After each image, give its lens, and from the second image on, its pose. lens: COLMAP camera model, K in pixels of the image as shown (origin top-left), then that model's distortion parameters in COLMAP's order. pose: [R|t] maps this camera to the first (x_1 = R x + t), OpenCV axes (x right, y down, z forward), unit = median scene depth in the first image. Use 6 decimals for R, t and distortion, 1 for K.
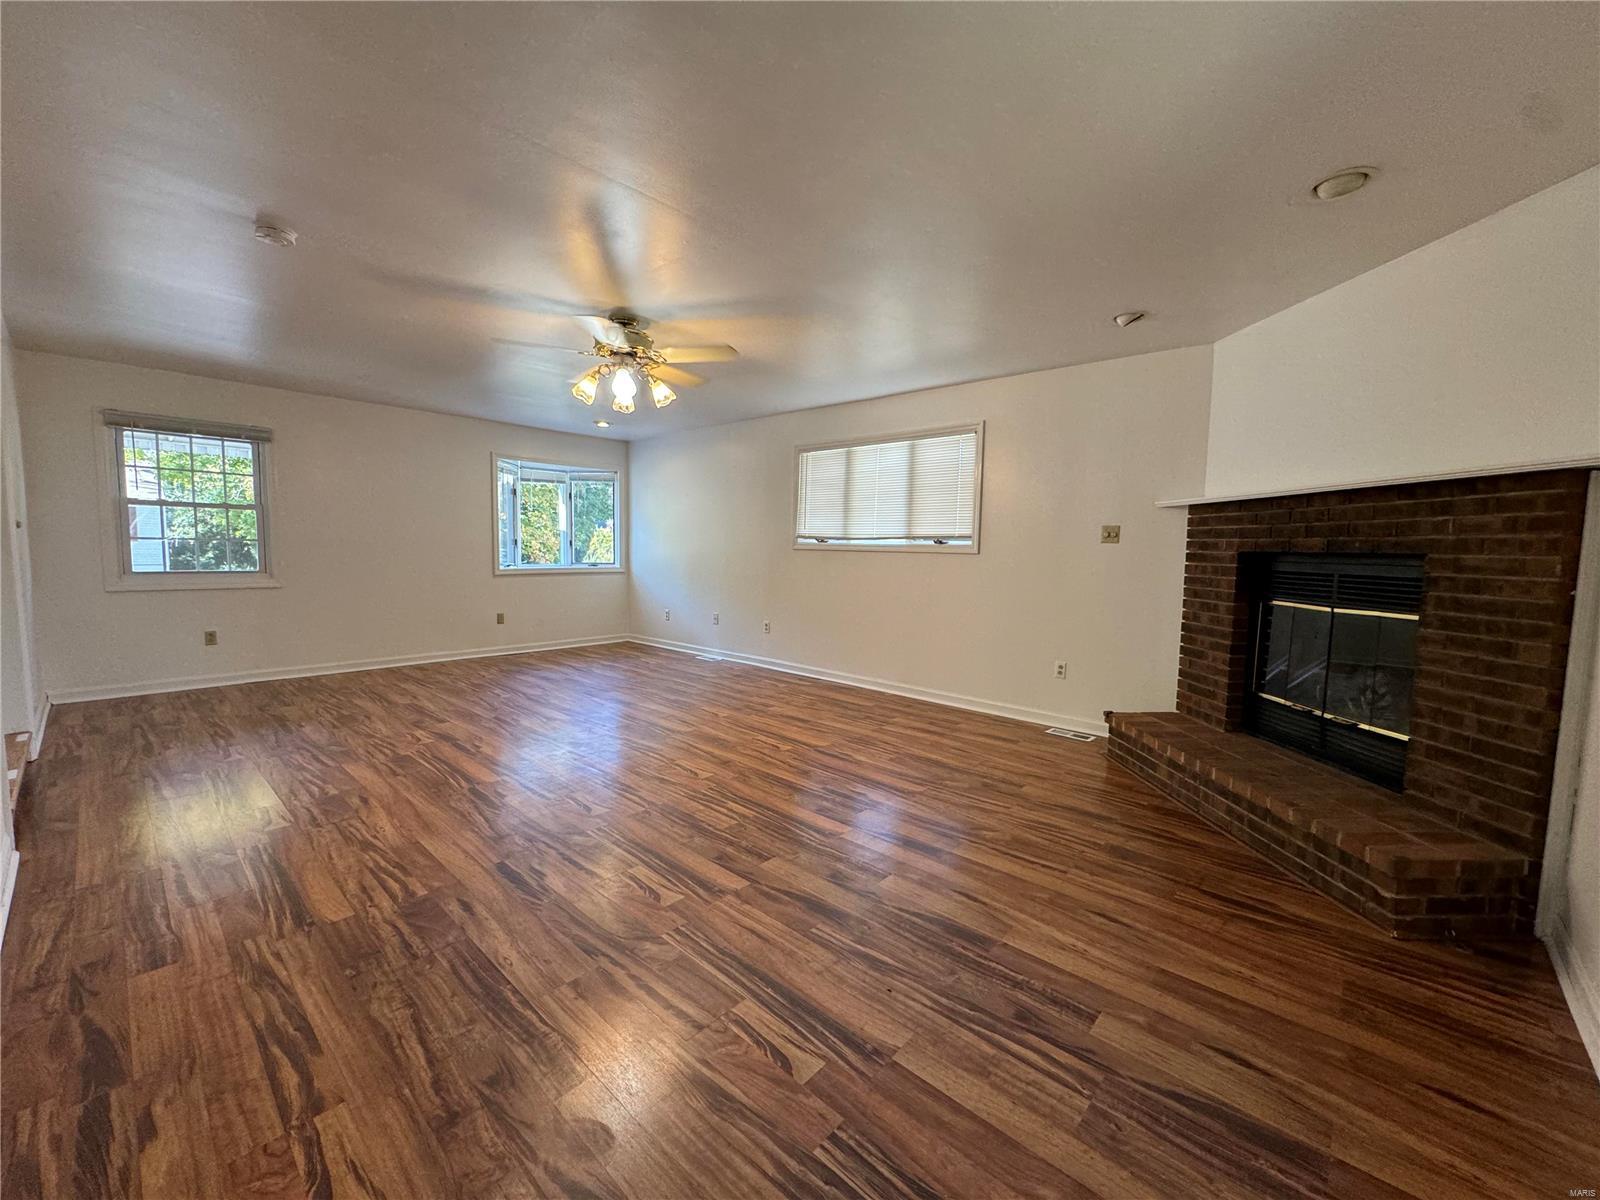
lens RADIAL K [[643.6, 0, 798.3], [0, 643.6, 597.2], [0, 0, 1]] dist [-0.001064, -0.000217]
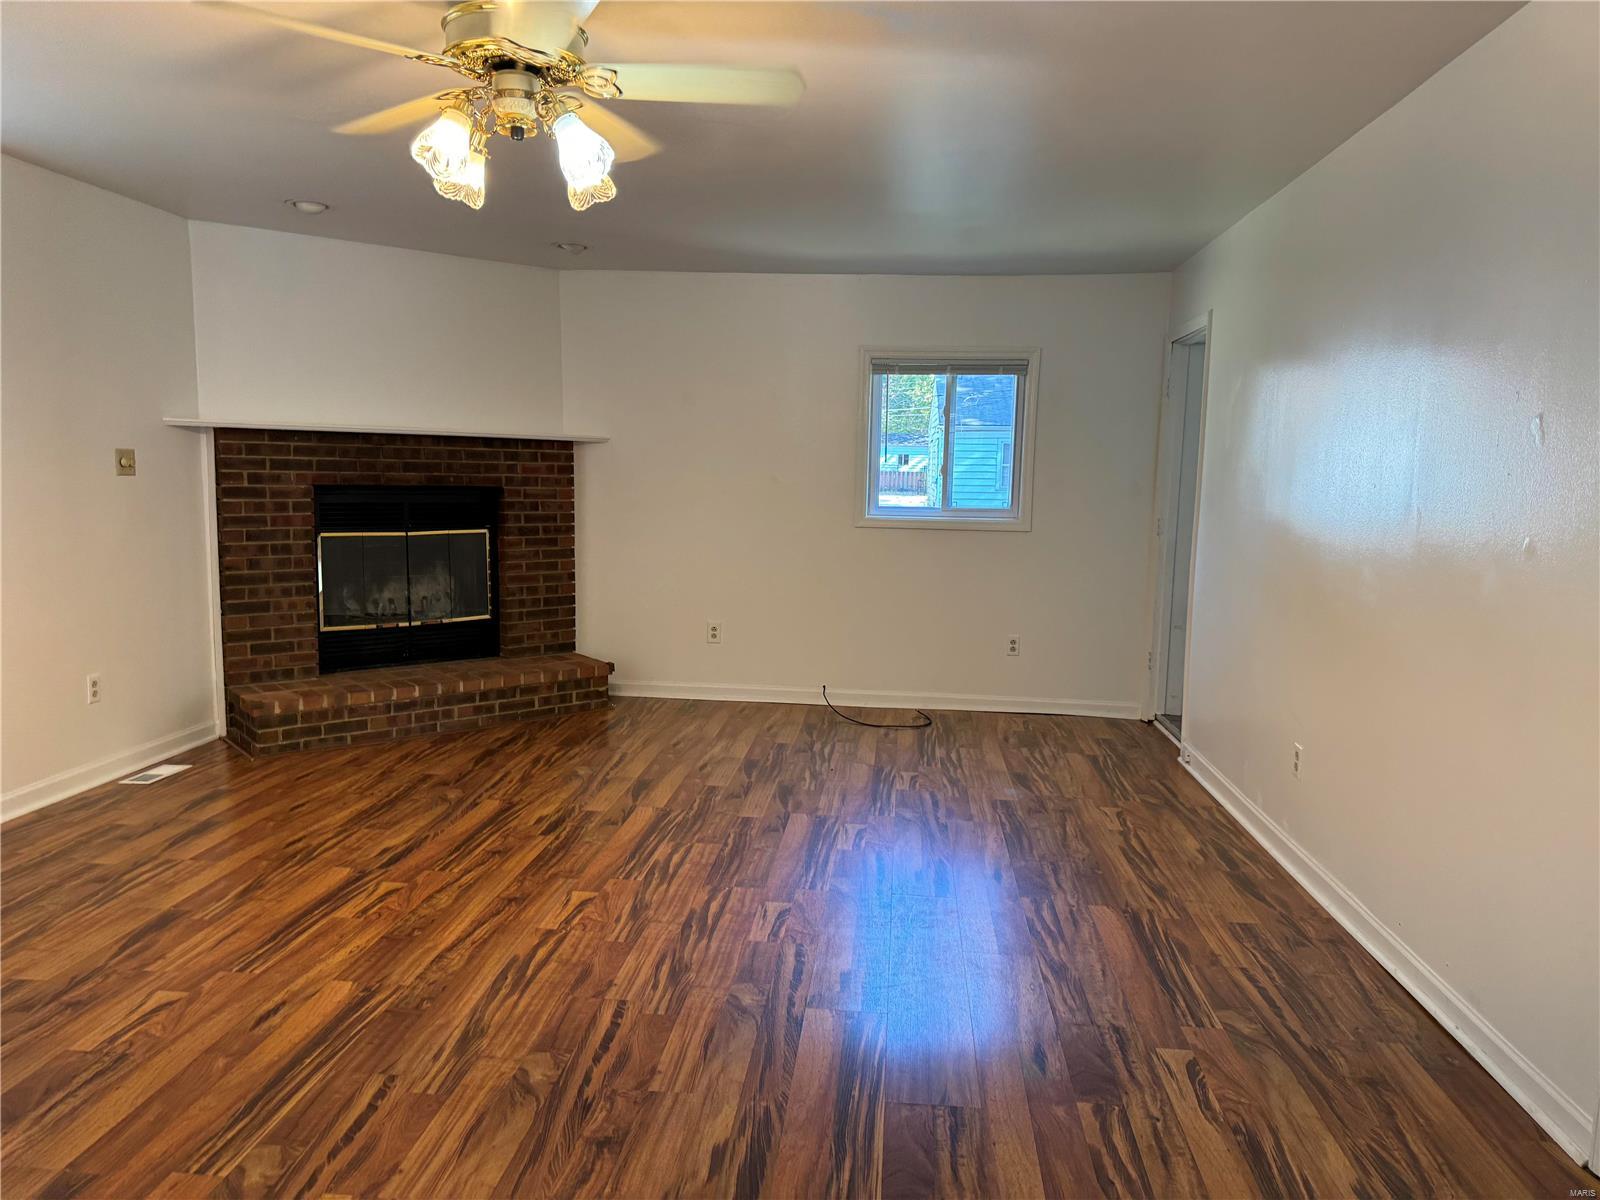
lens RADIAL K [[1111.7, 0, 806.1], [0, 1111.7, 601.4], [0, 0, 1]] dist [0.048882, -0.056254]
pose [[-0.604658, -0.124811, 0.786645, -1.452270], [0.034314, 0.982647, 0.182285, -0.243034], [-0.795746, 0.137213, -0.589882, 1.936563]]
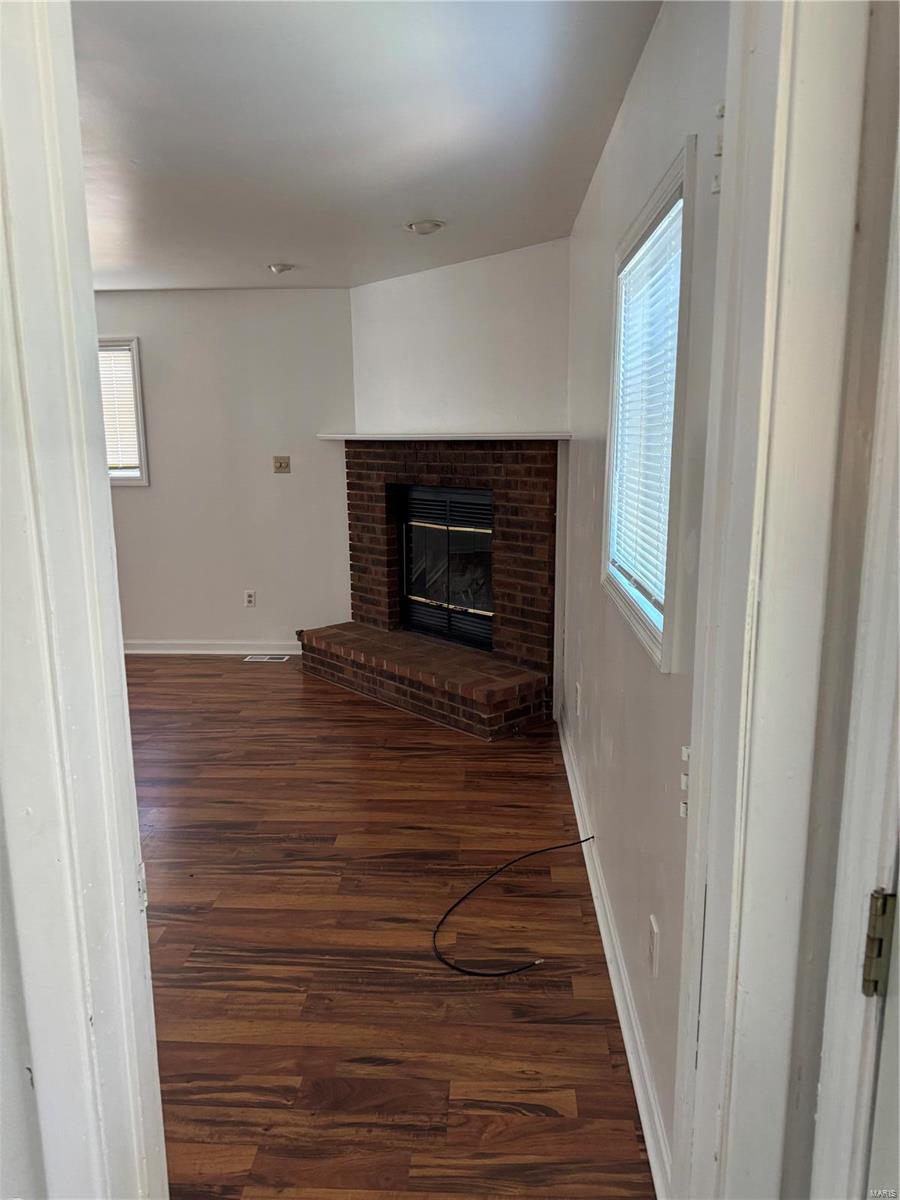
lens RADIAL K [[833.8, 0, 461.7], [0, 833.8, 604.4], [0, 0, 1]] dist [0.048882, -0.056254]
pose [[0.767804, -0.150281, 0.622810, -0.293319], [0.071920, 0.986174, 0.149295, -0.093872], [-0.636635, -0.069837, 0.767996, -0.423115]]
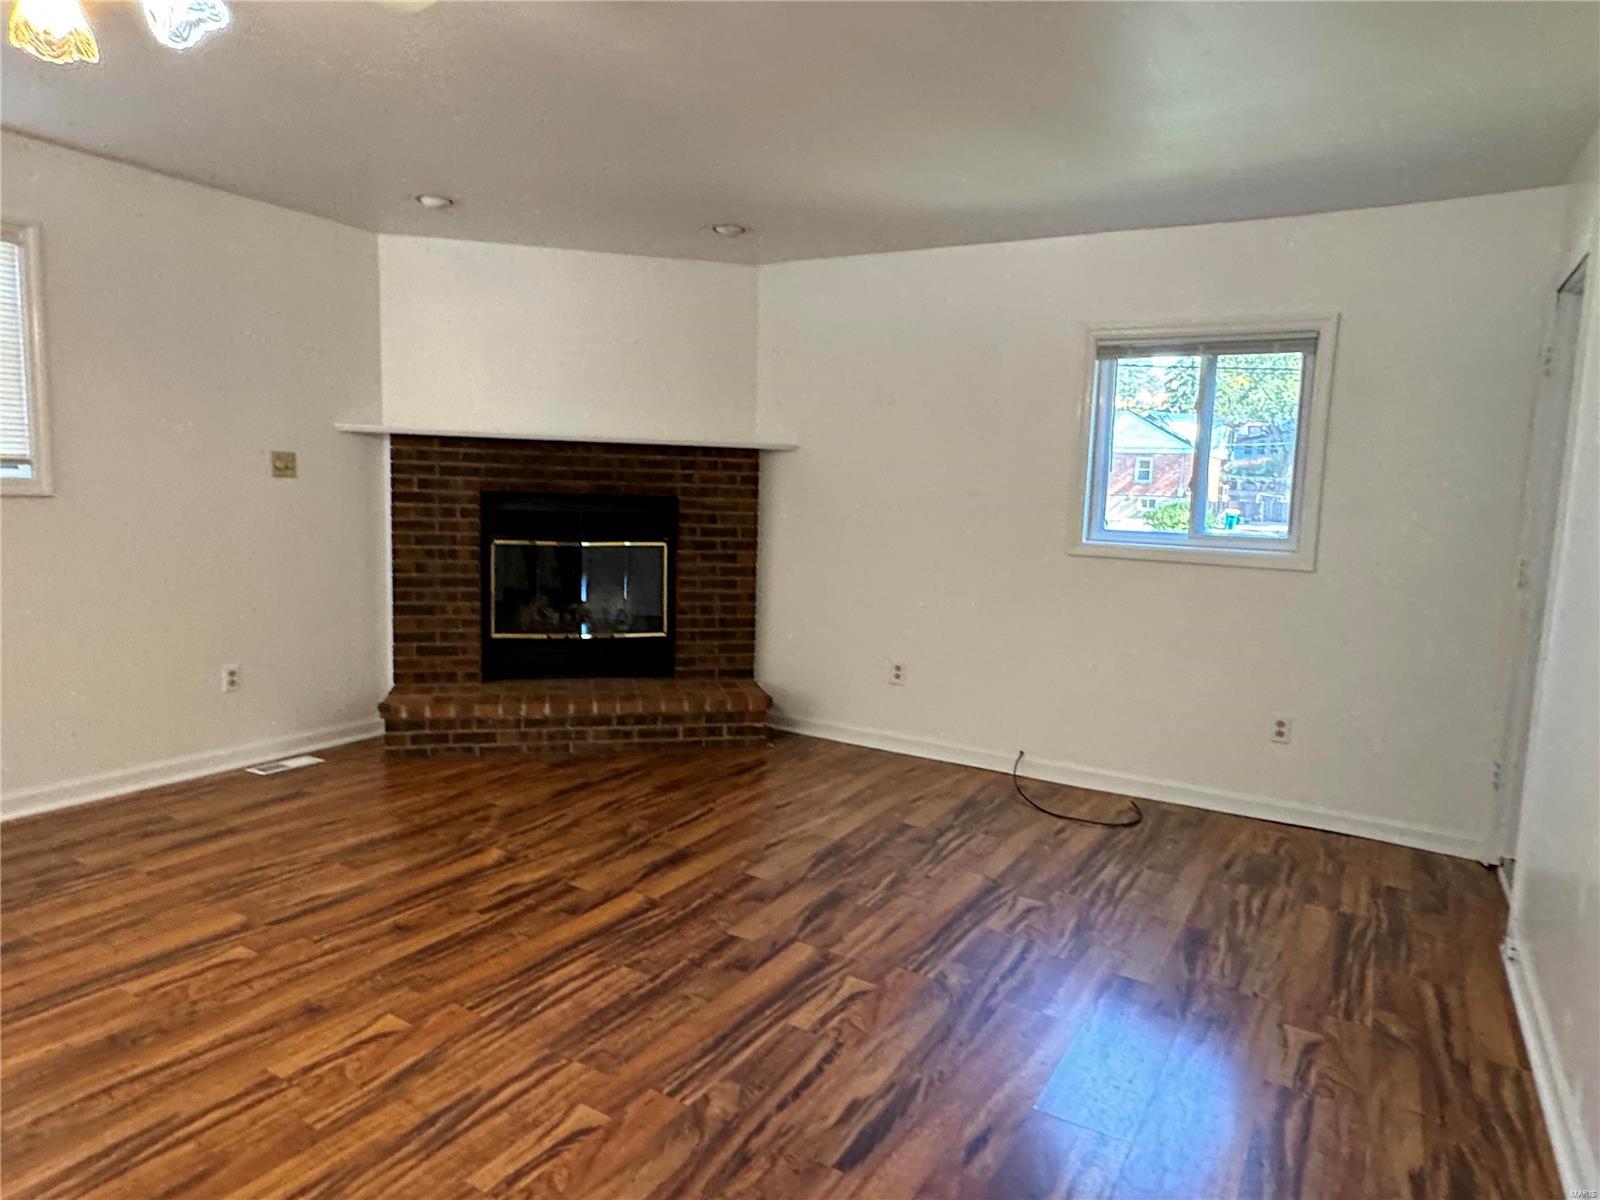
lens RADIAL K [[986.4, 0, 801.0], [0, 986.4, 613.1], [0, 0, 1]] dist [-0.009487, 0.006299]
pose [[-0.197841, -0.150422, 0.968624, -1.135870], [0.042977, 0.985874, 0.161879, -0.148837], [-0.979292, 0.073654, -0.188581, 1.129907]]
